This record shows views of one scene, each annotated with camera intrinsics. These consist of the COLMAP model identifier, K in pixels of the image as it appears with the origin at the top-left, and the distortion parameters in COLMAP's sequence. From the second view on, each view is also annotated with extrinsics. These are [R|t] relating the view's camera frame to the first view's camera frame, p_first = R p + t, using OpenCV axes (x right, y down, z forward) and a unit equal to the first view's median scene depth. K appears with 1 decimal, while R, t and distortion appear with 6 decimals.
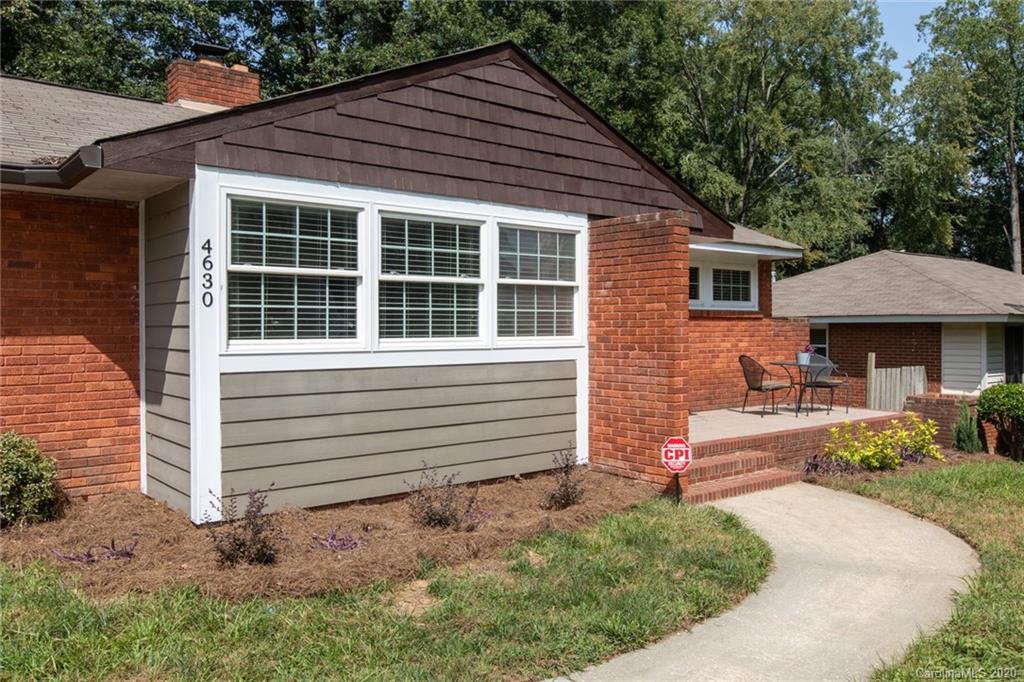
lens RADIAL K [[825.8, 0, 522.5], [0, 825.8, 331.8], [0, 0, 1]] dist [0.025290, -0.019909]
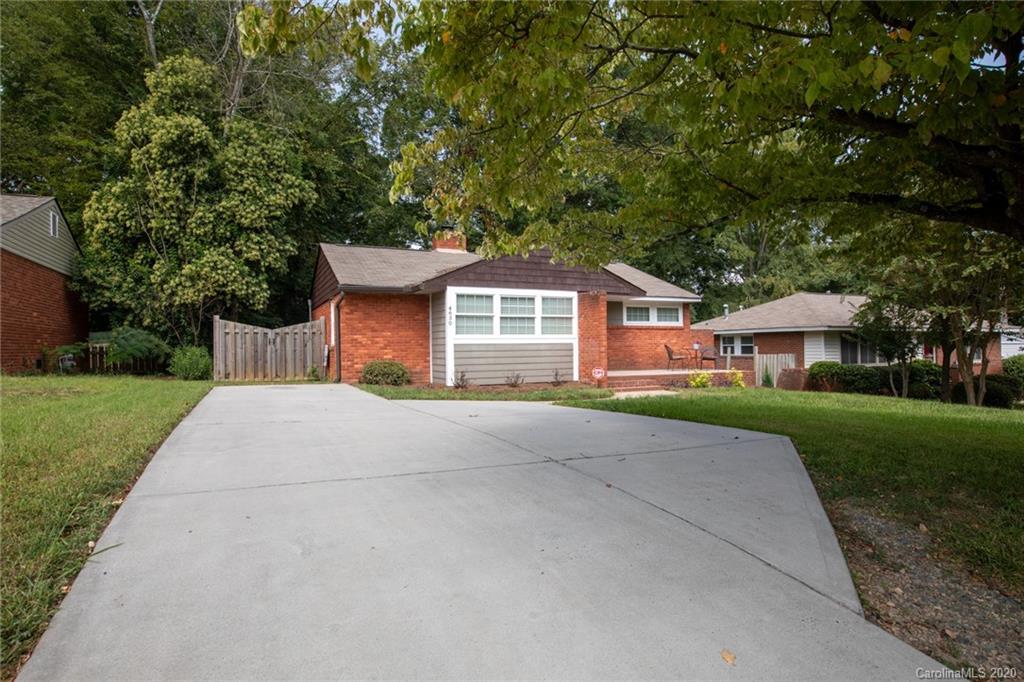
lens RADIAL K [[606.9, 0, 521.1], [0, 606.9, 340.5], [0, 0, 1]] dist [-0.014406, 0.011969]
pose [[0.973202, -0.010176, -0.229726, 0.249716], [0.006708, 0.999852, -0.015871, 0.038742], [0.229853, 0.013905, 0.973126, -0.712462]]
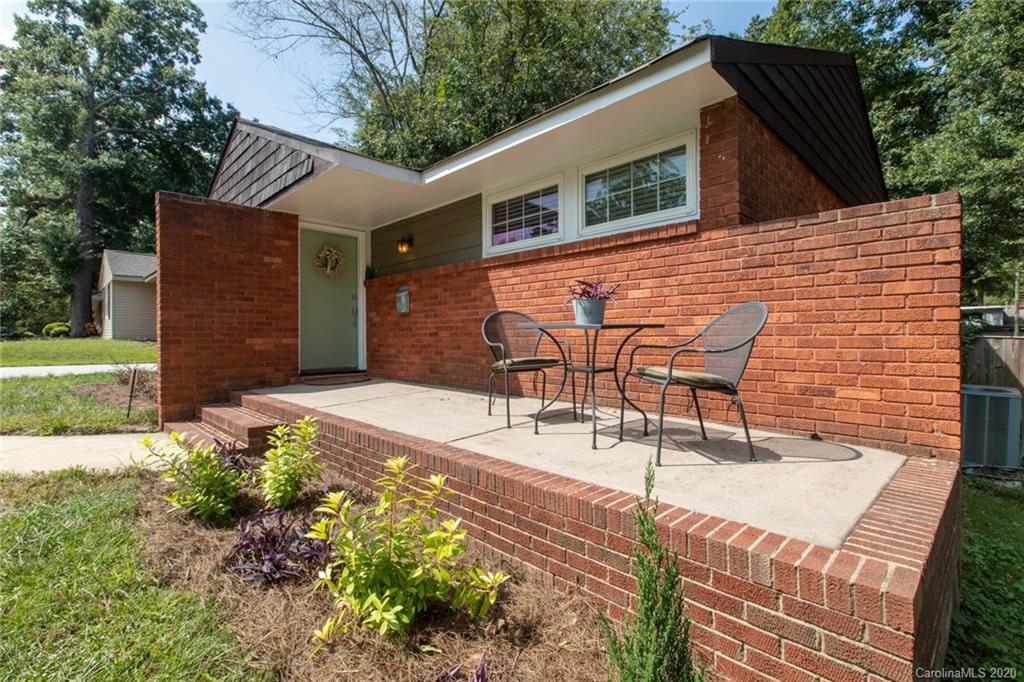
lens RADIAL K [[465.3, 0, 503.0], [0, 465.3, 338.9], [0, 0, 1]] dist [0.006298, -0.000845]
pose [[0.067230, 0.006312, -0.997718, 0.574861], [0.000258, 0.999980, 0.006344, 0.043786], [0.997737, -0.000684, 0.067227, 0.917068]]
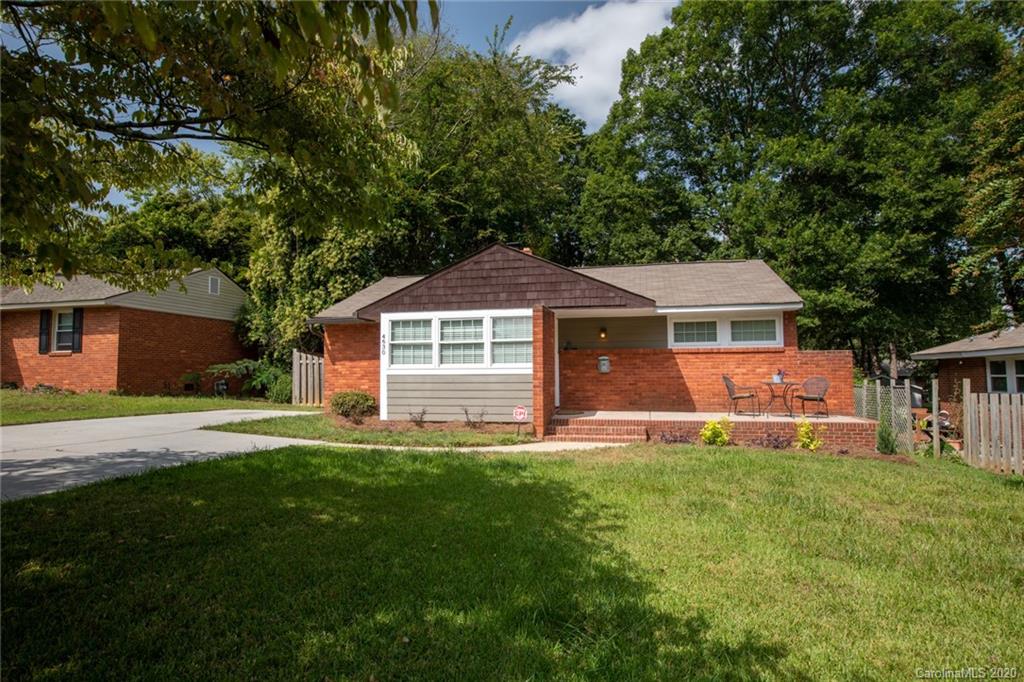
lens RADIAL K [[606.9, 0, 500.9], [0, 606.9, 342.1], [0, 0, 1]] dist [-0.014406, 0.011969]
pose [[0.576281, -0.045007, -0.816011, 0.907708], [-0.000597, 0.998459, -0.055491, 0.026582], [0.817251, 0.032465, 0.575367, -0.004105]]
